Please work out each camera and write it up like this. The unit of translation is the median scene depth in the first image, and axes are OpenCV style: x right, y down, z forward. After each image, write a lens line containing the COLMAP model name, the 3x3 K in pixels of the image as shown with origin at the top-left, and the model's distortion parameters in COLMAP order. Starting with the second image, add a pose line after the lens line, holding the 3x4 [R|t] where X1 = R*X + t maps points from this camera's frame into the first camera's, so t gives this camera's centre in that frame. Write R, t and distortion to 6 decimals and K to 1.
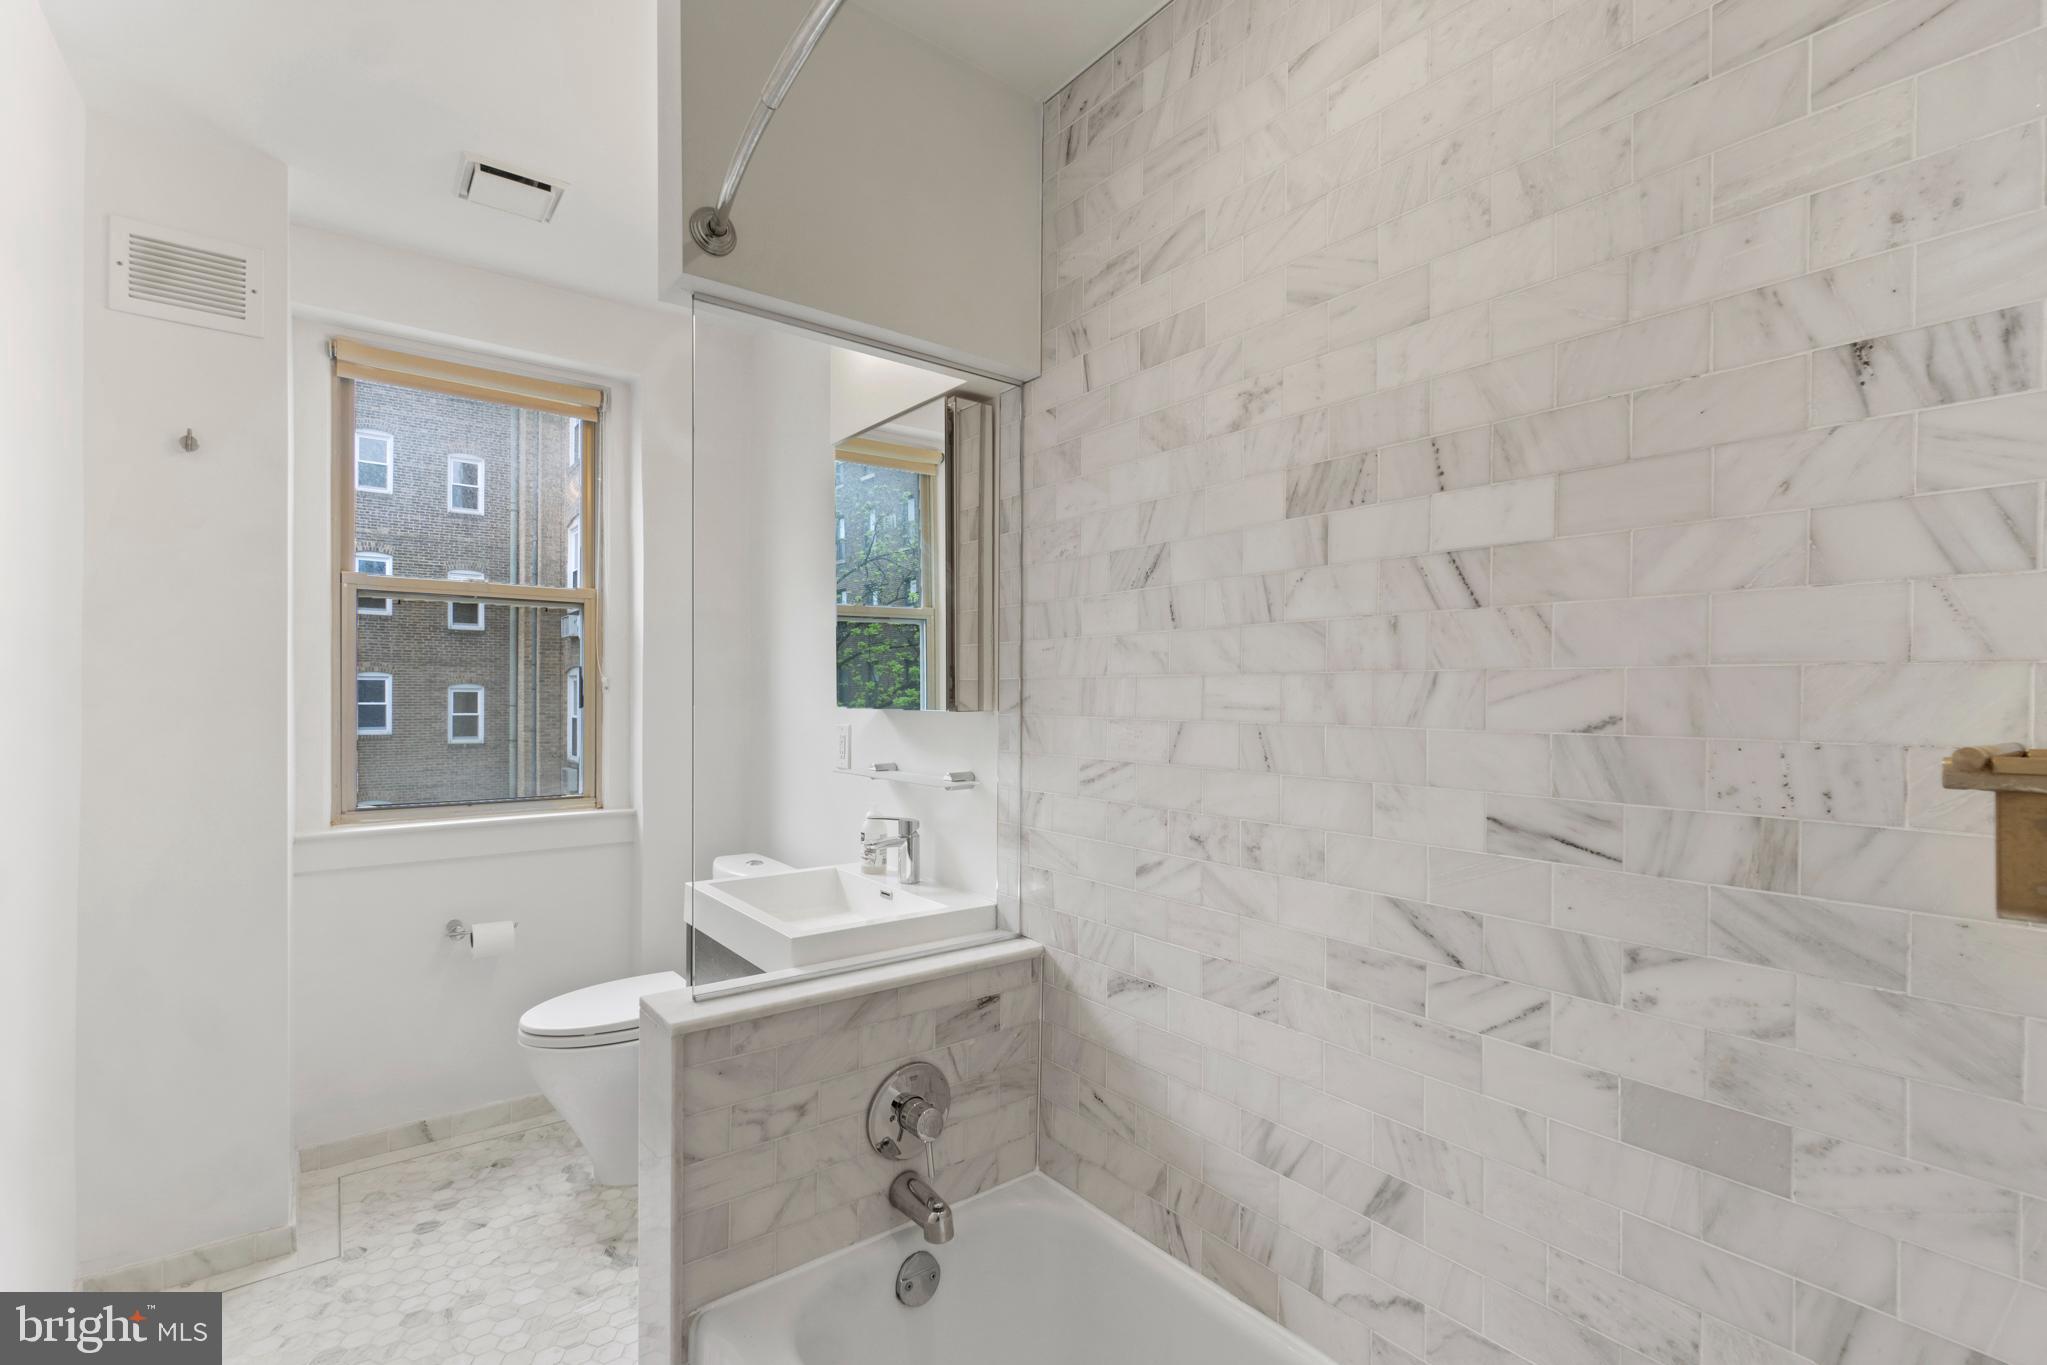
lens RADIAL K [[887.9, 0, 1021.2], [0, 887.9, 694.8], [0, 0, 1]] dist [-0.001291, -0.000591]
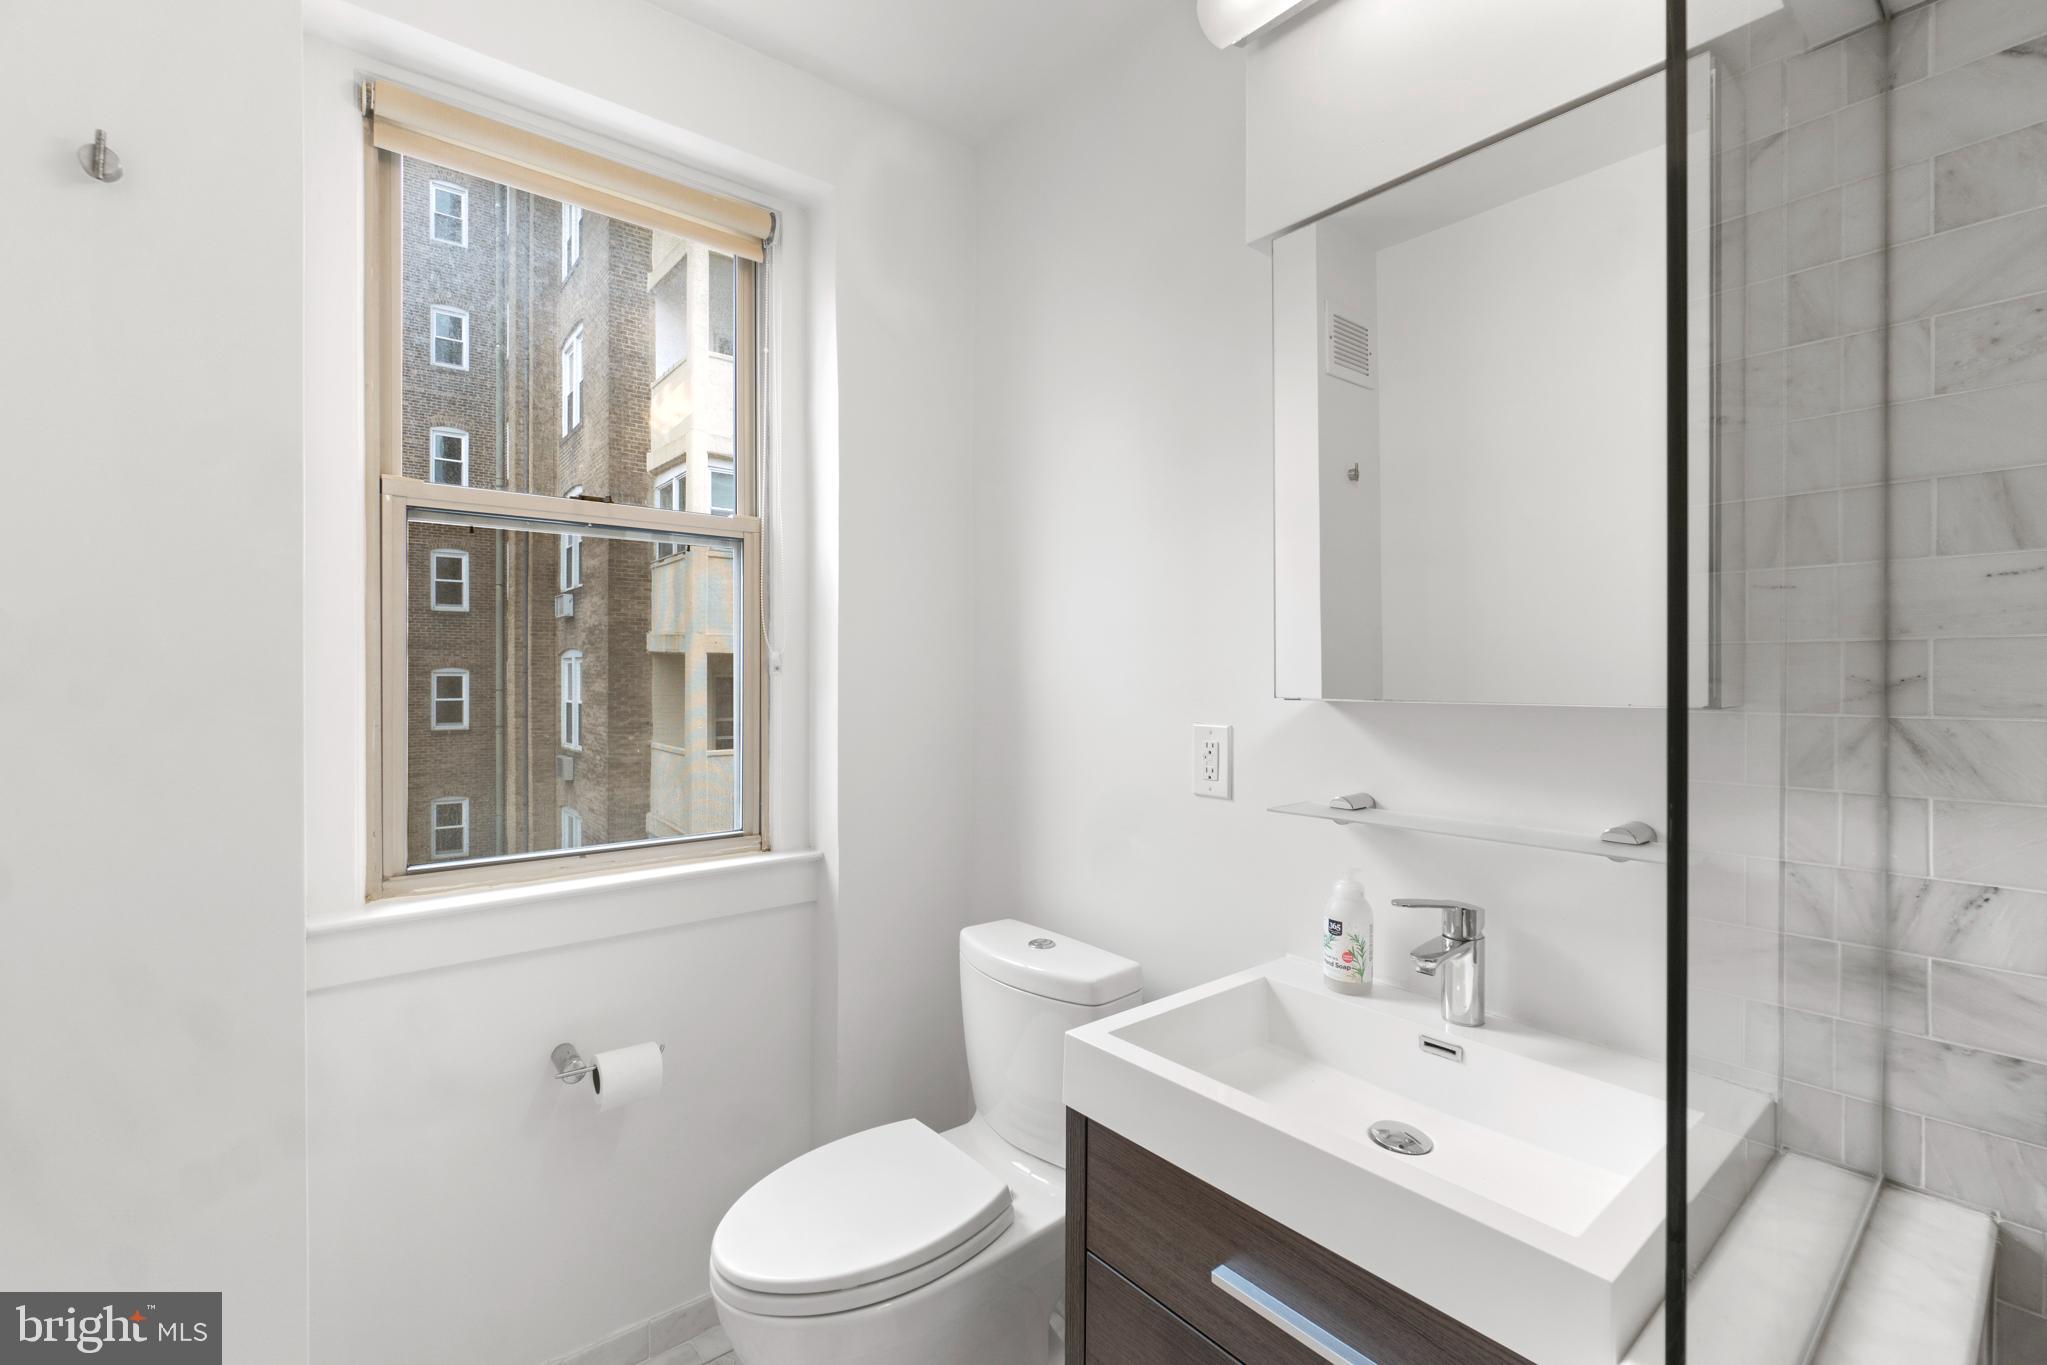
lens RADIAL K [[887.9, 0, 1017.4], [0, 887.9, 674.7], [0, 0, 1]] dist [-0.001291, -0.000591]
pose [[0.999846, -0.006422, 0.016322, -0.407998], [0.006434, 0.999979, -0.000694, -0.001725], [-0.016317, 0.000799, 0.999867, 0.462892]]
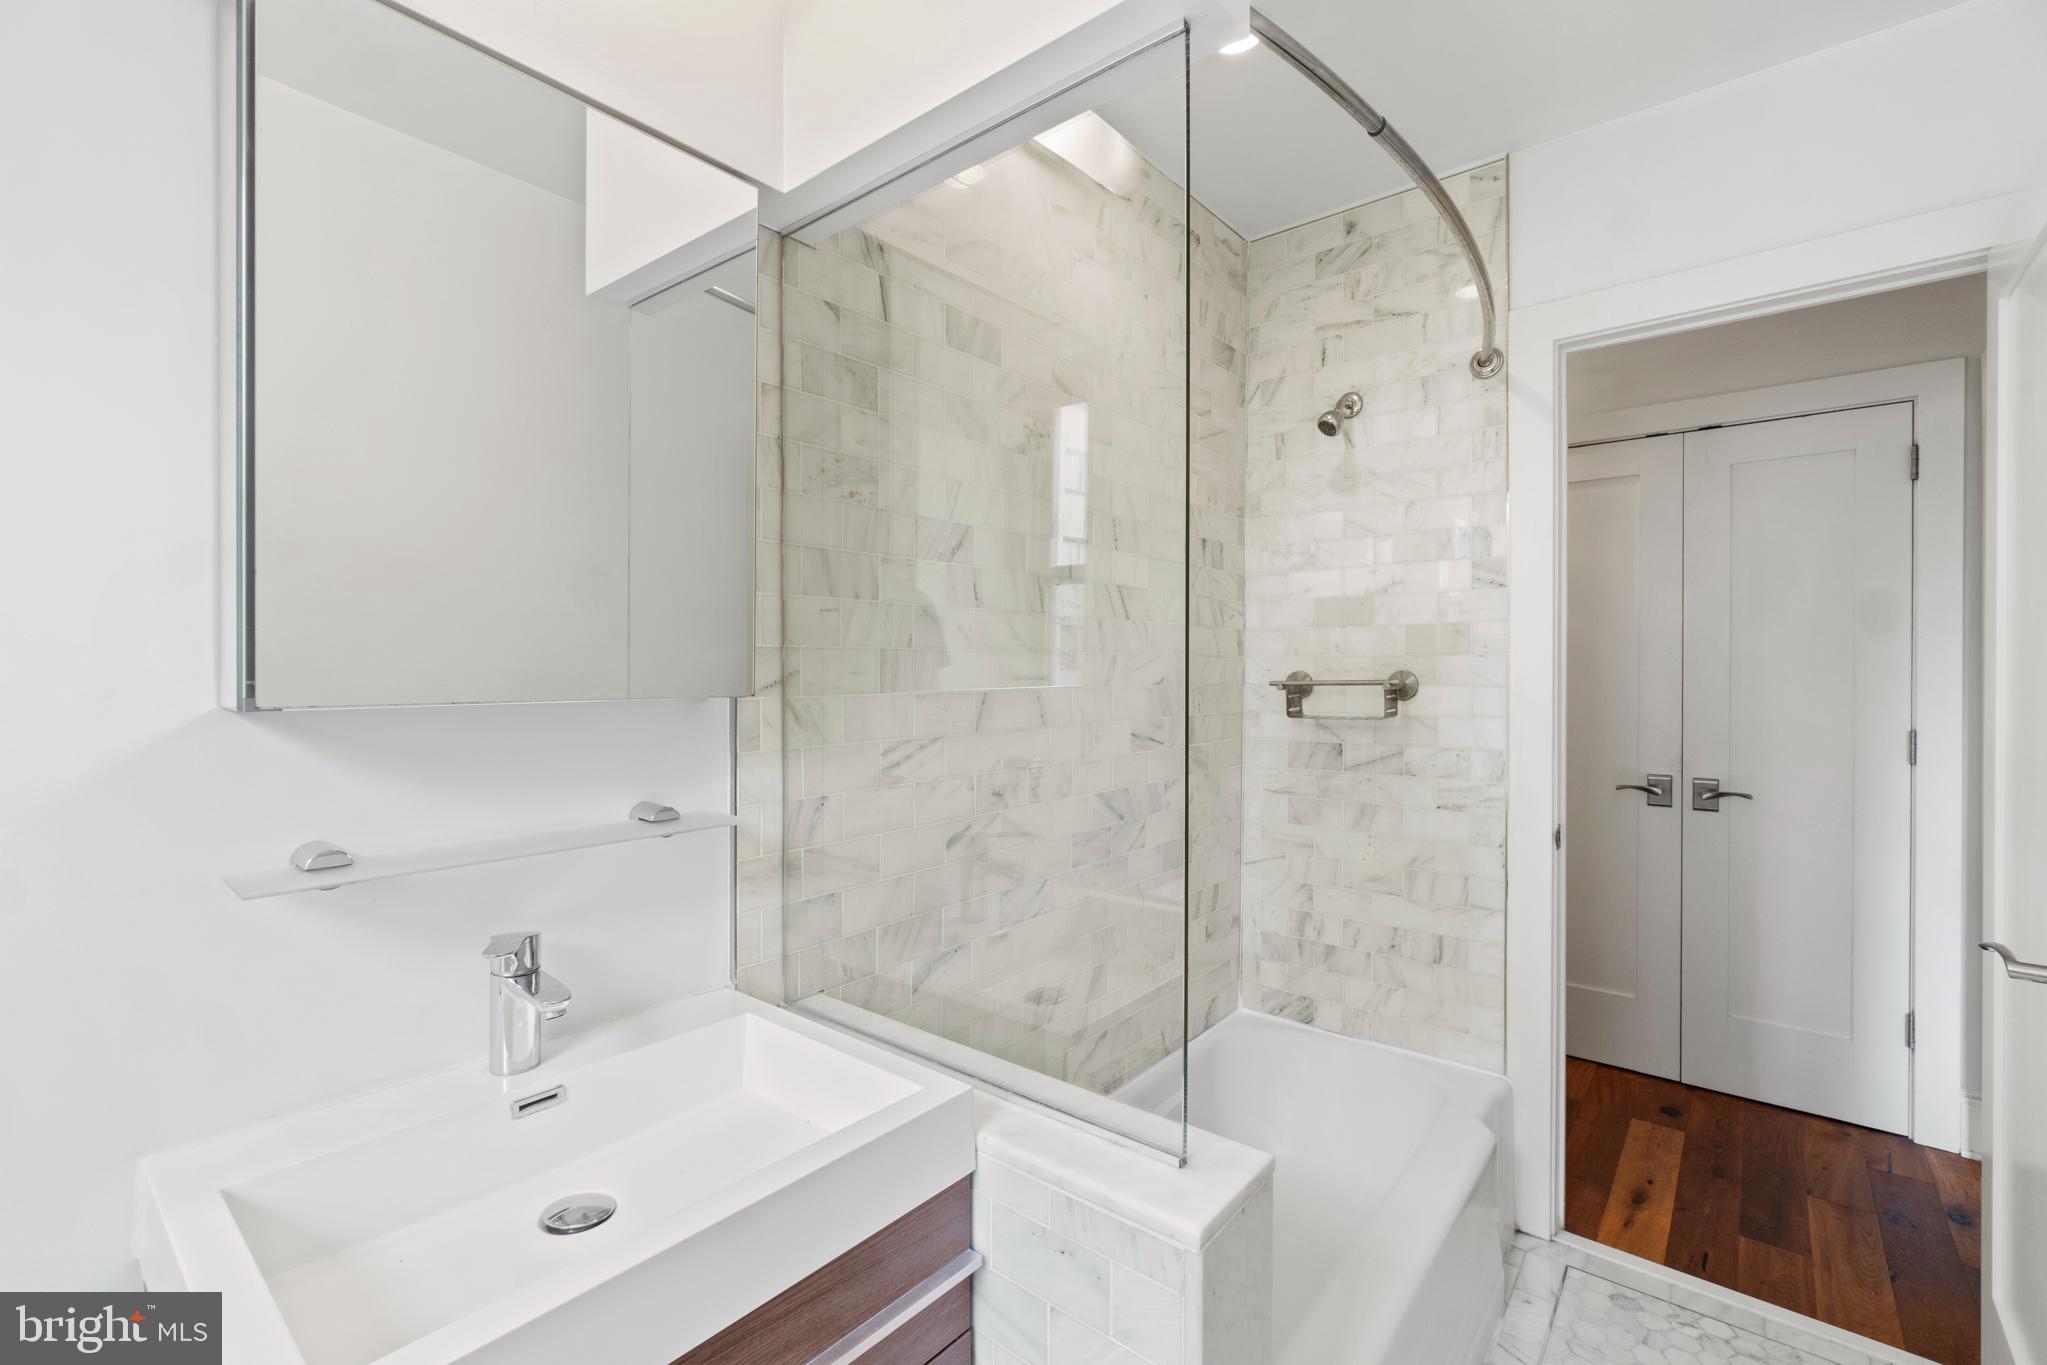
lens RADIAL K [[887.9, 0, 1014.2], [0, 887.9, 671.3], [0, 0, 1]] dist [-0.001291, -0.000591]
pose [[-0.202324, -0.007784, 0.979288, -0.639381], [-0.000519, 0.999969, 0.007841, -0.003300], [-0.979319, 0.001079, -0.202321, 0.834945]]
